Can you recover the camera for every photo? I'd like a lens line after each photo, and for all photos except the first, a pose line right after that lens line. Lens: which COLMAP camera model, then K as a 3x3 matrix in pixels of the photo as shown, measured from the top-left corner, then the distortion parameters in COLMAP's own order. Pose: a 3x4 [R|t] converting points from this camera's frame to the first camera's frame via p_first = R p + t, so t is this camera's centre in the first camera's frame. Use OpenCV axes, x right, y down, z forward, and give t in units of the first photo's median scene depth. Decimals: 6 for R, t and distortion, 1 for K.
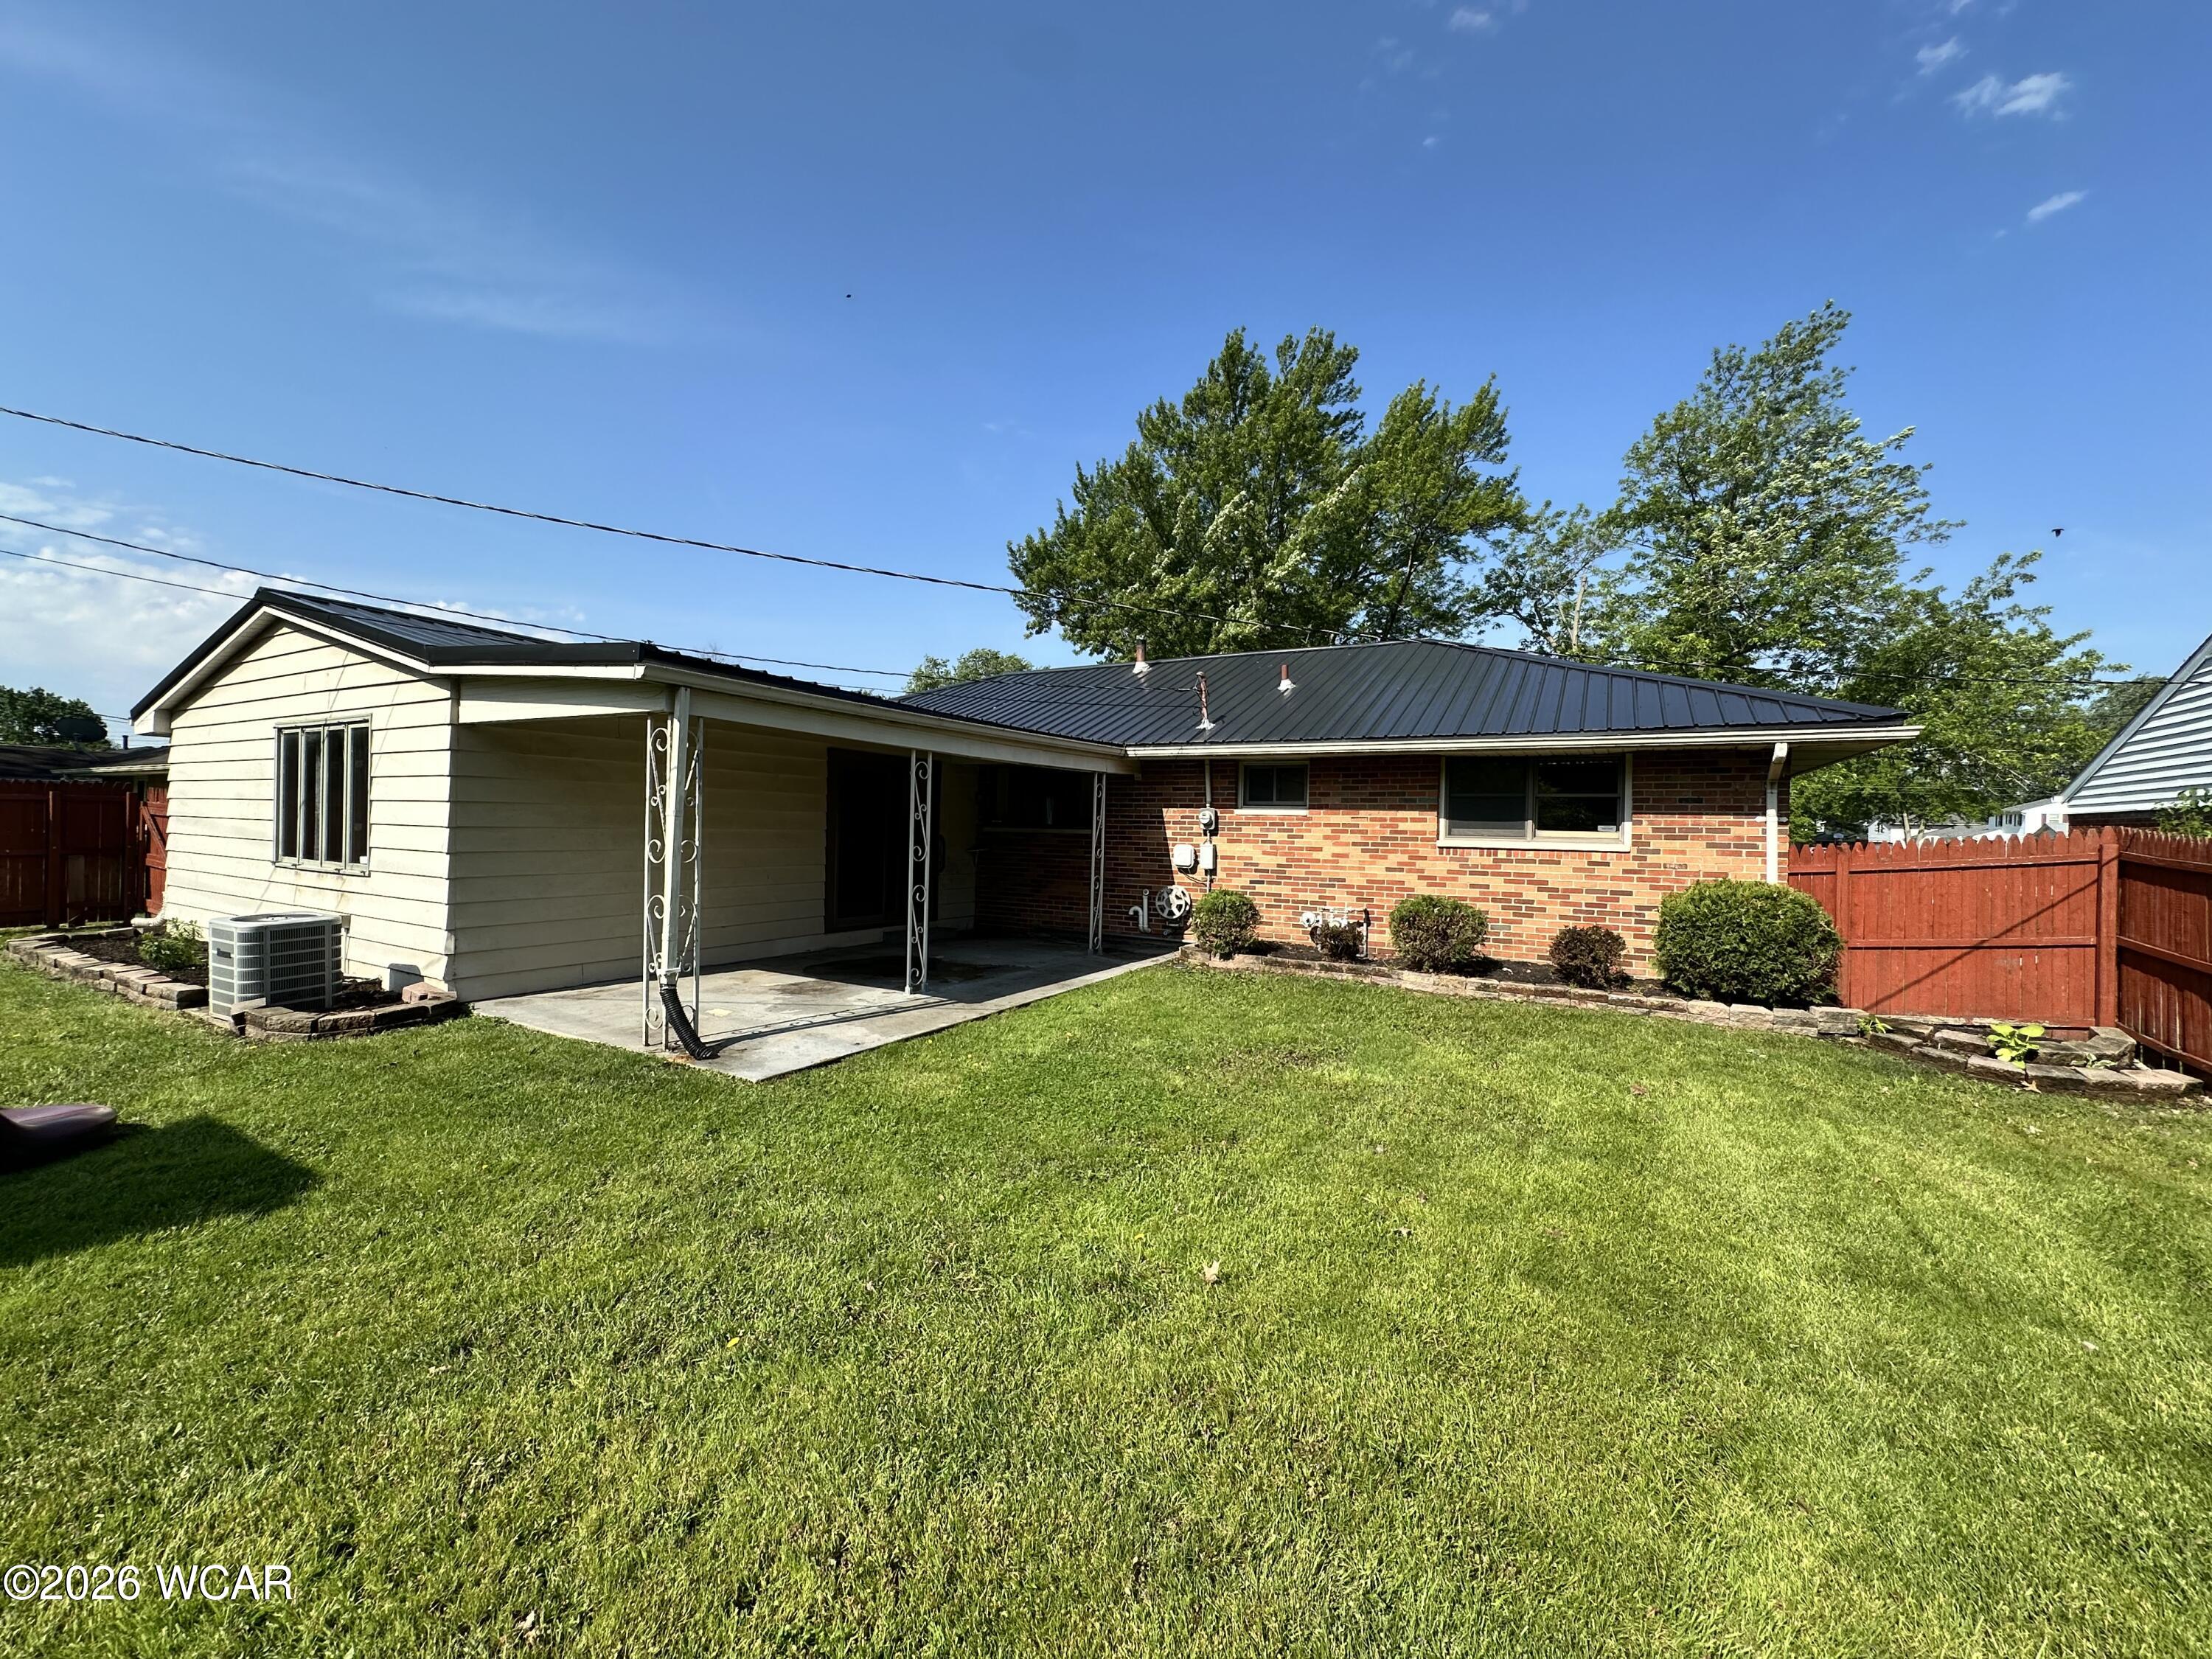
lens RADIAL K [[882.9, 0, 1106.0], [0, 882.9, 829.5], [0, 0, 1]] dist [0.001334, 0.000208]
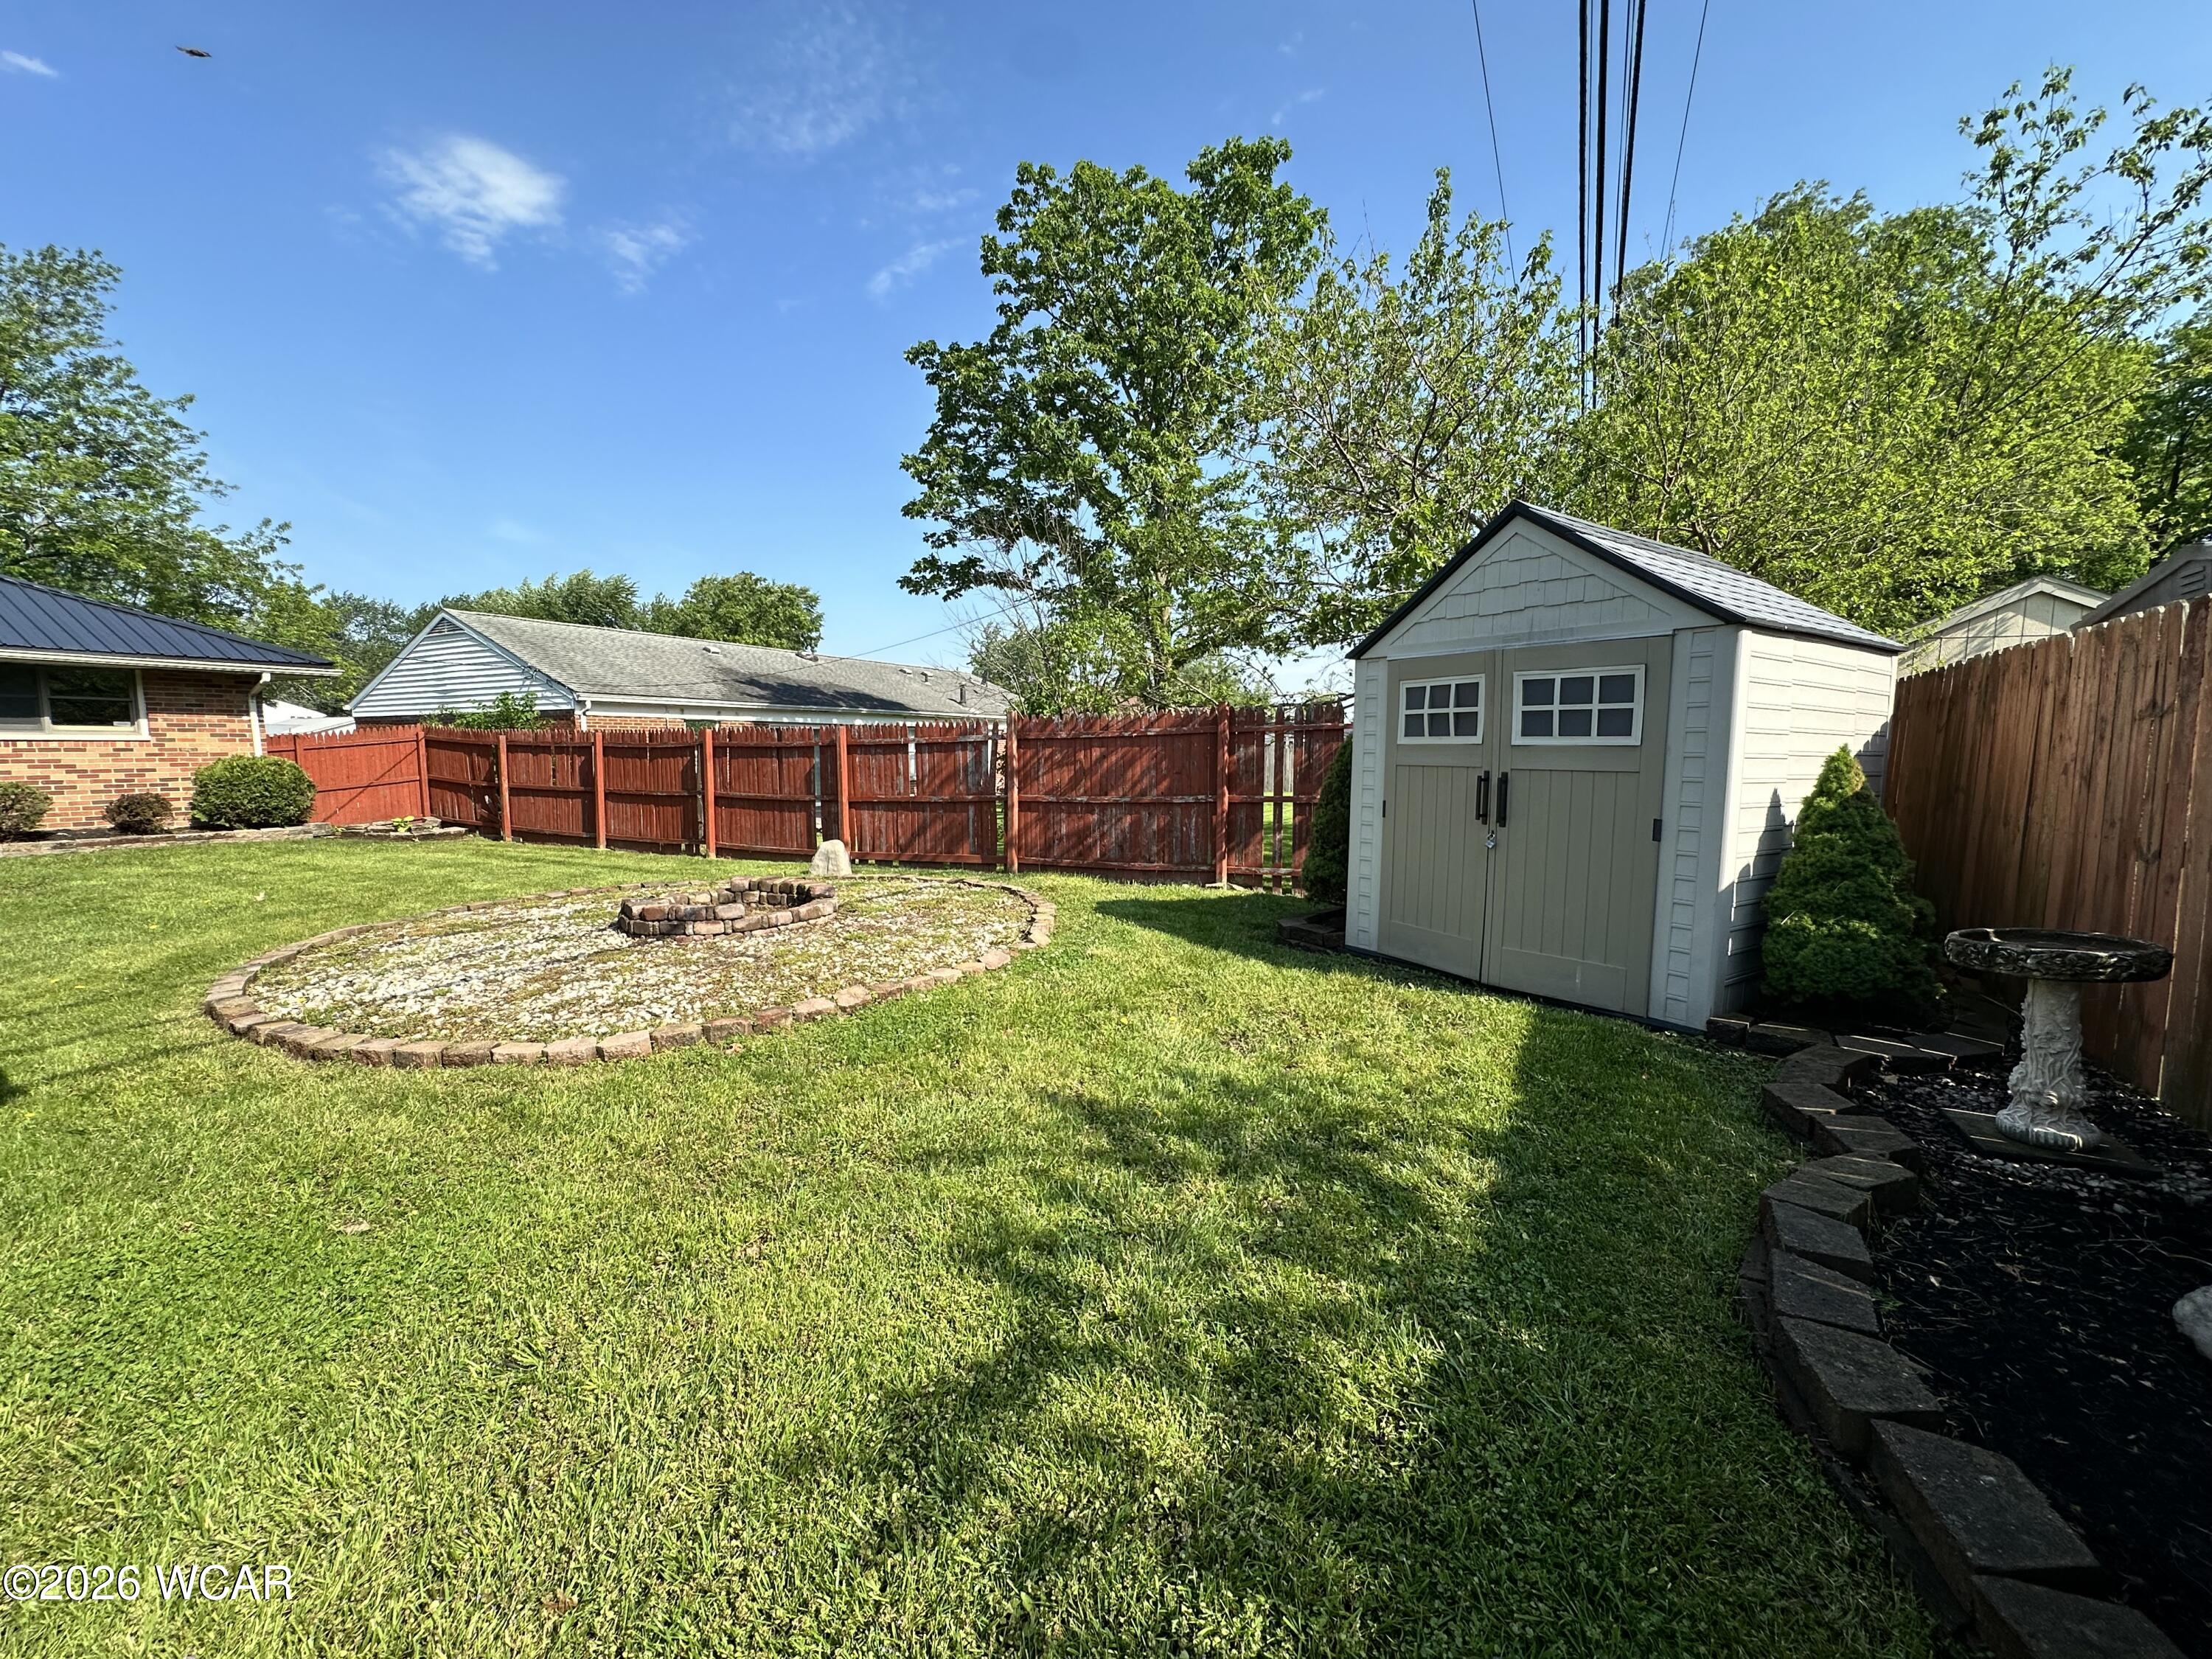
lens RADIAL K [[882.9, 0, 1106.0], [0, 882.9, 829.5], [0, 0, 1]] dist [0.001334, 0.000208]
pose [[-0.032932, -0.116834, 0.992605, -0.882202], [0.000838, 0.993140, 0.116925, 0.002581], [-0.999457, 0.004683, -0.032608, -0.482776]]
